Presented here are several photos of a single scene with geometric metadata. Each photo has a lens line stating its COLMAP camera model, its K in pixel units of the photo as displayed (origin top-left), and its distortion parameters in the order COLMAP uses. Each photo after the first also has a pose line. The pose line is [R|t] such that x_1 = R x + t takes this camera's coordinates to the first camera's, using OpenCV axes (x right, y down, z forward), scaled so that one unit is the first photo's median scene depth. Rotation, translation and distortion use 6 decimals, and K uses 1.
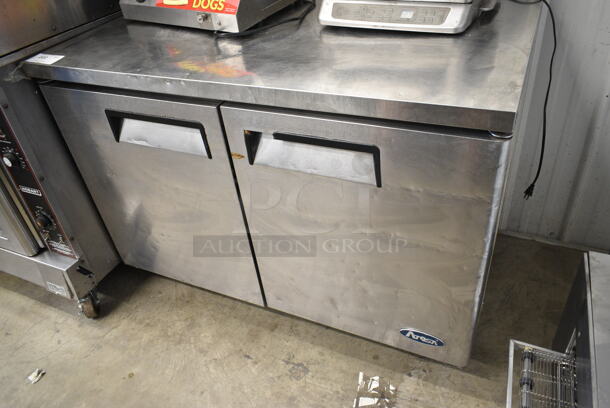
lens RADIAL K [[473.3, 0, 305.0], [0, 473.3, 204.0], [0, 0, 1]] dist [-0.009529, -0.002361]
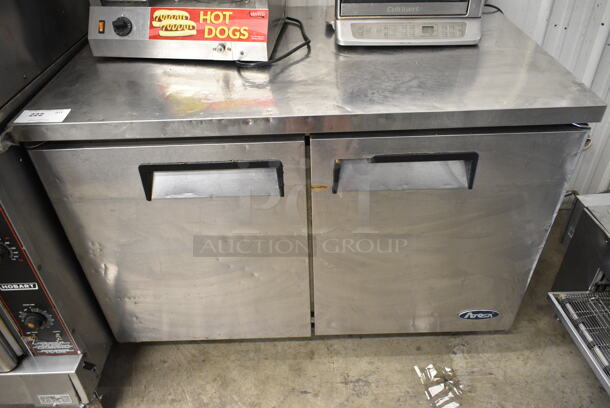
lens RADIAL K [[473.3, 0, 305.0], [0, 473.3, 204.0], [0, 0, 1]] dist [-0.009529, -0.002361]
pose [[0.897201, -0.210122, 0.388431, -0.452469], [0.215958, 0.975968, 0.029128, -0.084993], [-0.385216, 0.057751, 0.921017, 0.104882]]
